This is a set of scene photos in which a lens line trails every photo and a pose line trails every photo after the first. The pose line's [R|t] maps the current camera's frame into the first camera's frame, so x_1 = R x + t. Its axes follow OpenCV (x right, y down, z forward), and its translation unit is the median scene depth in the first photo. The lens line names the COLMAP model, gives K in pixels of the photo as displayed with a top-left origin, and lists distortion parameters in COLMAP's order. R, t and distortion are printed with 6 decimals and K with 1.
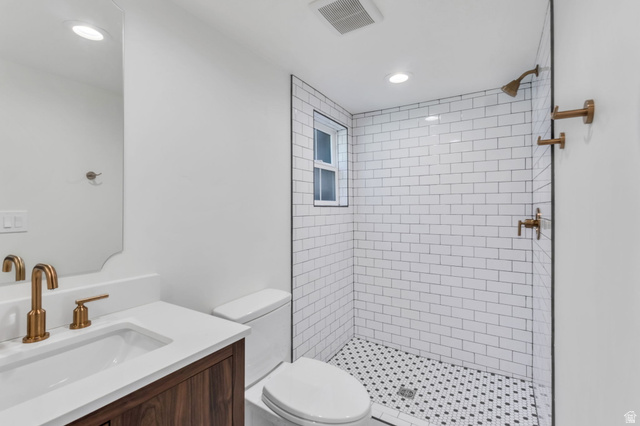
lens RADIAL K [[295.3, 0, 318.8], [0, 295.3, 209.7], [0, 0, 1]] dist [0.002006, 0.001319]
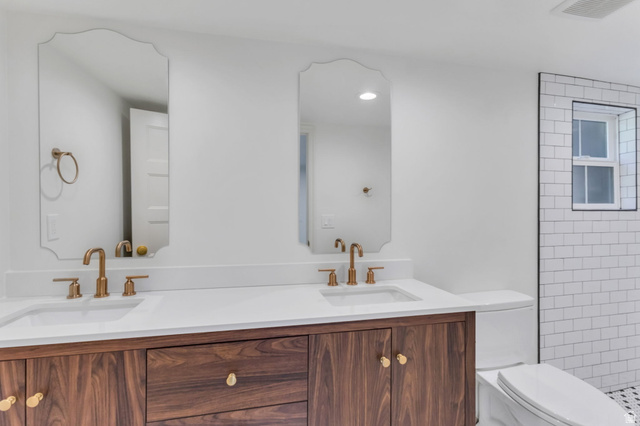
lens RADIAL K [[295.3, 0, 319.3], [0, 295.3, 212.9], [0, 0, 1]] dist [0.002006, 0.001319]
pose [[0.709540, -0.001691, -0.704663, 0.096738], [-0.002451, 0.999985, -0.004868, 0.002808], [0.704661, 0.005181, 0.709526, -0.222162]]
